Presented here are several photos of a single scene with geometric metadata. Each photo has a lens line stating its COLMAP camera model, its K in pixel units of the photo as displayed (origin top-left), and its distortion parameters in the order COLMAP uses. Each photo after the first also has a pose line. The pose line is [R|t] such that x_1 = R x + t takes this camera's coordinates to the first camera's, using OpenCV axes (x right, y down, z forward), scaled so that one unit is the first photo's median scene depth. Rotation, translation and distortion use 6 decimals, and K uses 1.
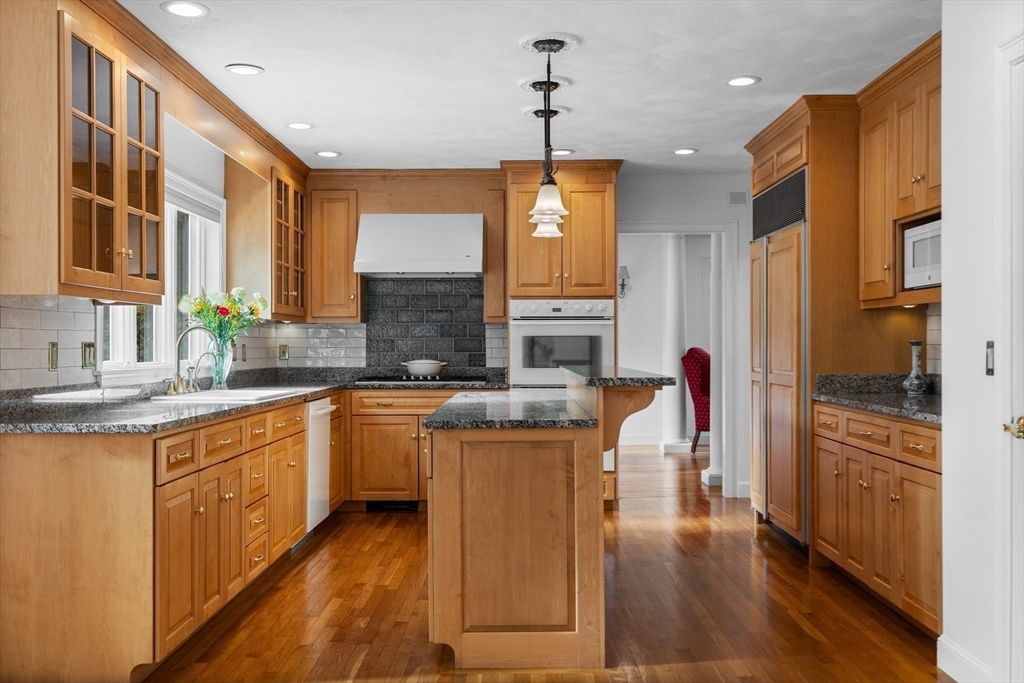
lens RADIAL K [[984.7, 0, 514.0], [0, 984.7, 345.2], [0, 0, 1]] dist [-0.001151, 0.000000]
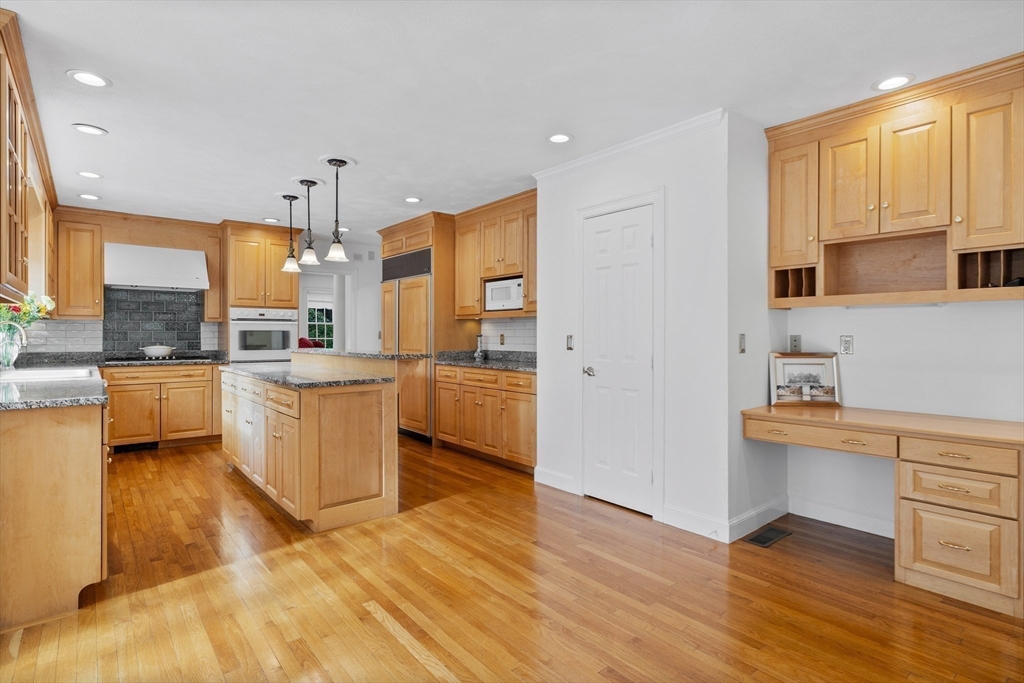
lens RADIAL K [[520.7, 0, 511.1], [0, 520.7, 336.1], [0, 0, 1]] dist [-0.000889, -0.000540]
pose [[0.774411, 0.002271, 0.632679, -0.242821], [-0.002421, 0.999997, -0.000626, -0.000715], [-0.632678, -0.001047, 0.774414, 0.080434]]
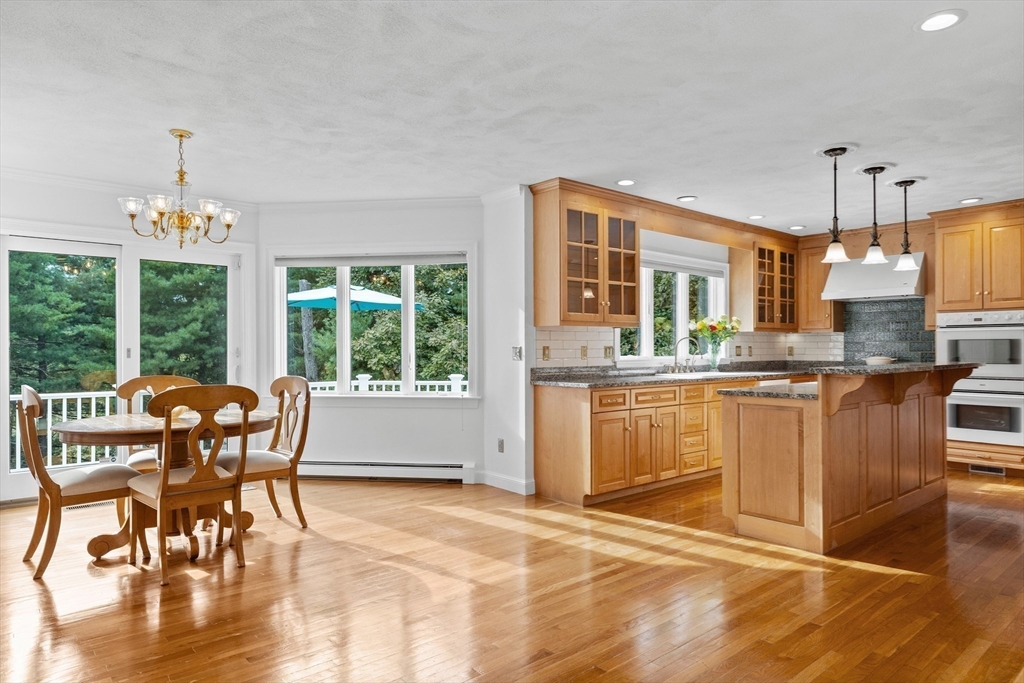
lens RADIAL K [[616.9, 0, 512.9], [0, 616.9, 347.0], [0, 0, 1]] dist [-0.006606, -0.001857]
pose [[0.645586, -0.001246, -0.763687, 0.352813], [0.002527, 0.999997, 0.000505, -0.001685], [0.763683, -0.002256, 0.645587, -0.001715]]
